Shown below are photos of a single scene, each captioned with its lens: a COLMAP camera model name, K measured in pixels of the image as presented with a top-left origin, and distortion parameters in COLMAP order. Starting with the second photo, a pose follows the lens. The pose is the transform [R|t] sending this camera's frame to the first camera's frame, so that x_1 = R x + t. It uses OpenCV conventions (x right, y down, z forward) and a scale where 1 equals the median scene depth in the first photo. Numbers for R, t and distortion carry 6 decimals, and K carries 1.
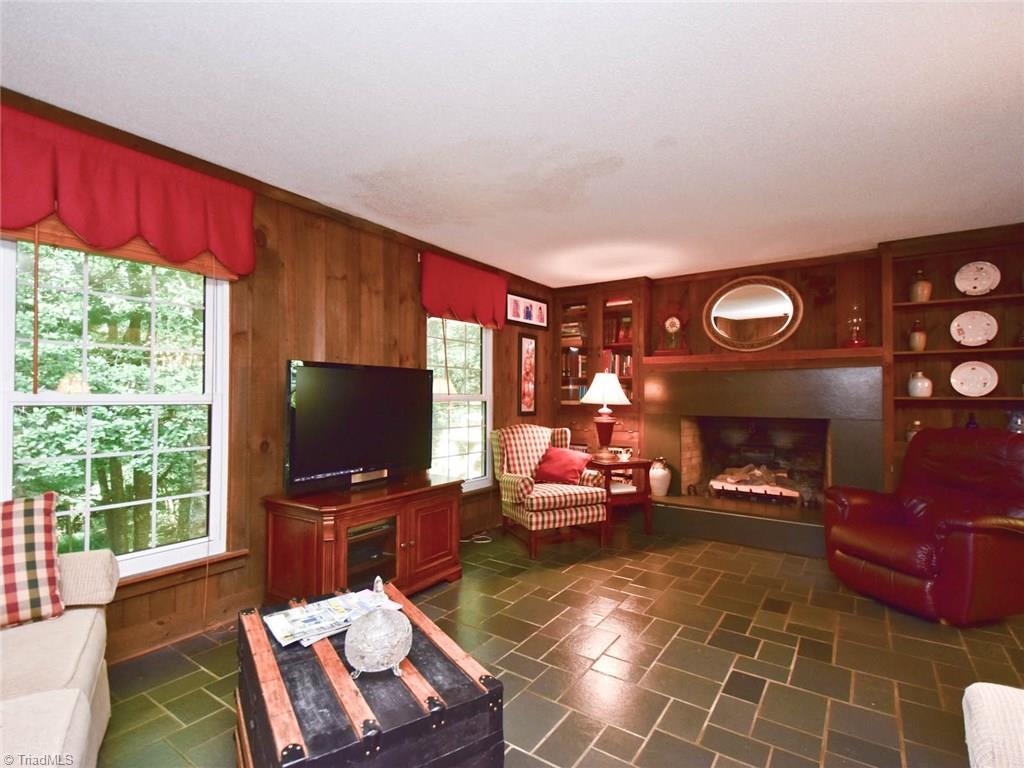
lens RADIAL K [[506.1, 0, 532.2], [0, 506.1, 395.2], [0, 0, 1]] dist [0.023442, 0.000089]
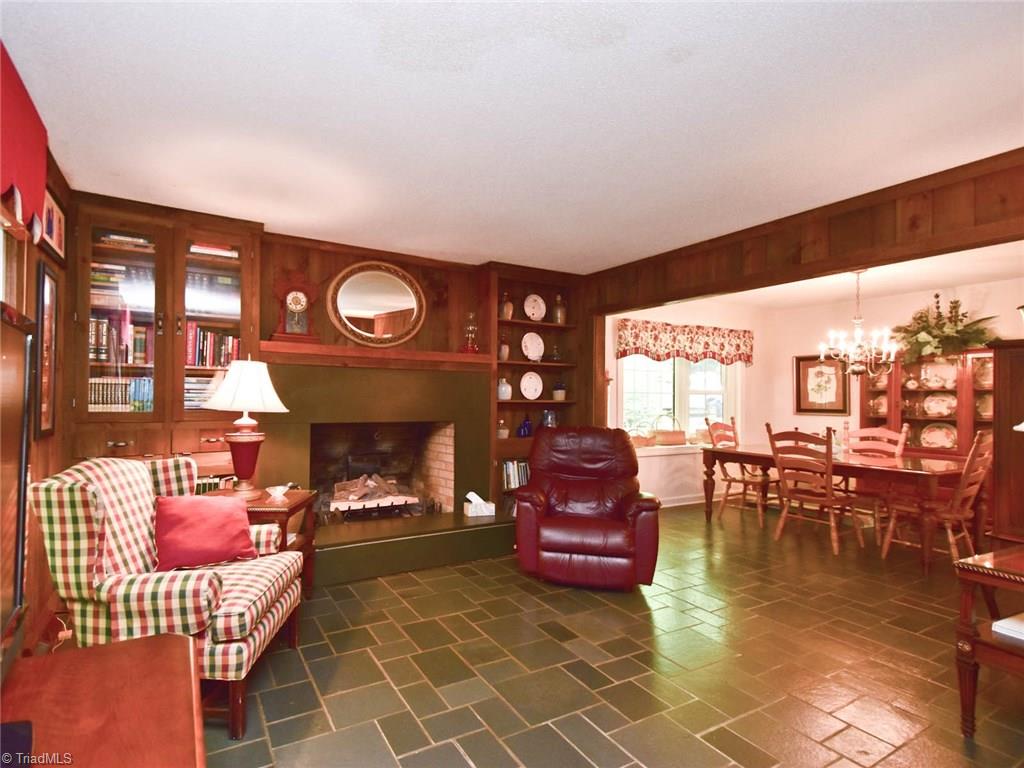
lens RADIAL K [[491.9, 0, 452.8], [0, 491.9, 390.2], [0, 0, 1]] dist [0.019119, -0.000395]
pose [[0.484235, 0.010919, 0.874870, -0.261419], [-0.014208, 0.999888, -0.004616, -0.009949], [-0.874823, -0.010195, 0.484336, 0.486644]]
